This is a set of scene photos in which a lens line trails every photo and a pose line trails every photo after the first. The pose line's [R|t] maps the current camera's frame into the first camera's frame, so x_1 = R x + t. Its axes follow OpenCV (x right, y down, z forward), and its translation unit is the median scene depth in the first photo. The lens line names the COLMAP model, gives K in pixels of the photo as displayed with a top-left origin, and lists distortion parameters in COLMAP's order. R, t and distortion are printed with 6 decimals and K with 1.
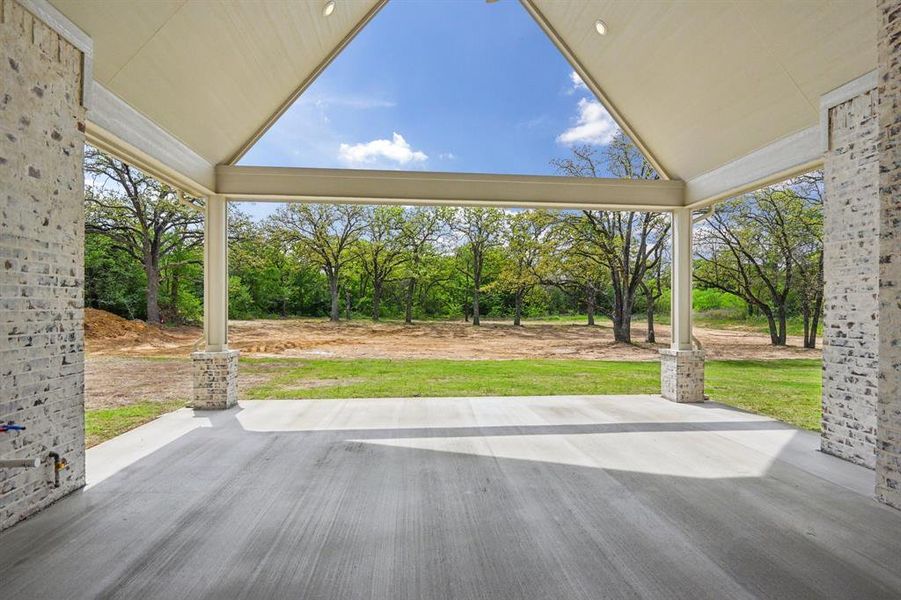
lens RADIAL K [[490.0, 0, 454.4], [0, 490.0, 304.7], [0, 0, 1]] dist [-0.014766, -0.000712]
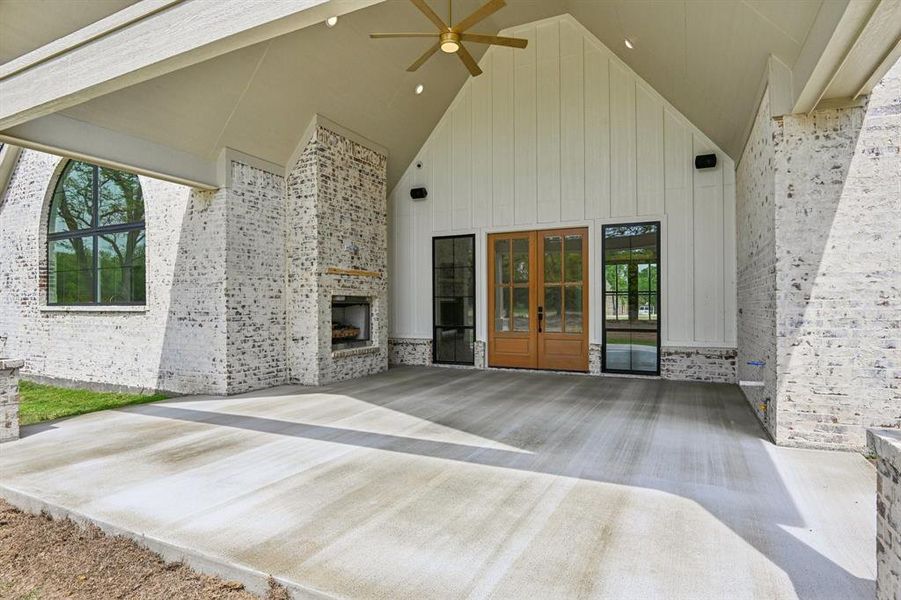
lens RADIAL K [[490.0, 0, 454.4], [0, 490.0, 304.7], [0, 0, 1]] dist [-0.014766, -0.000712]
pose [[-0.859889, -0.000415, 0.510482, -0.574399], [-0.002612, 0.999990, -0.003587, 0.037584], [-0.510475, -0.004418, -0.859881, 1.968191]]
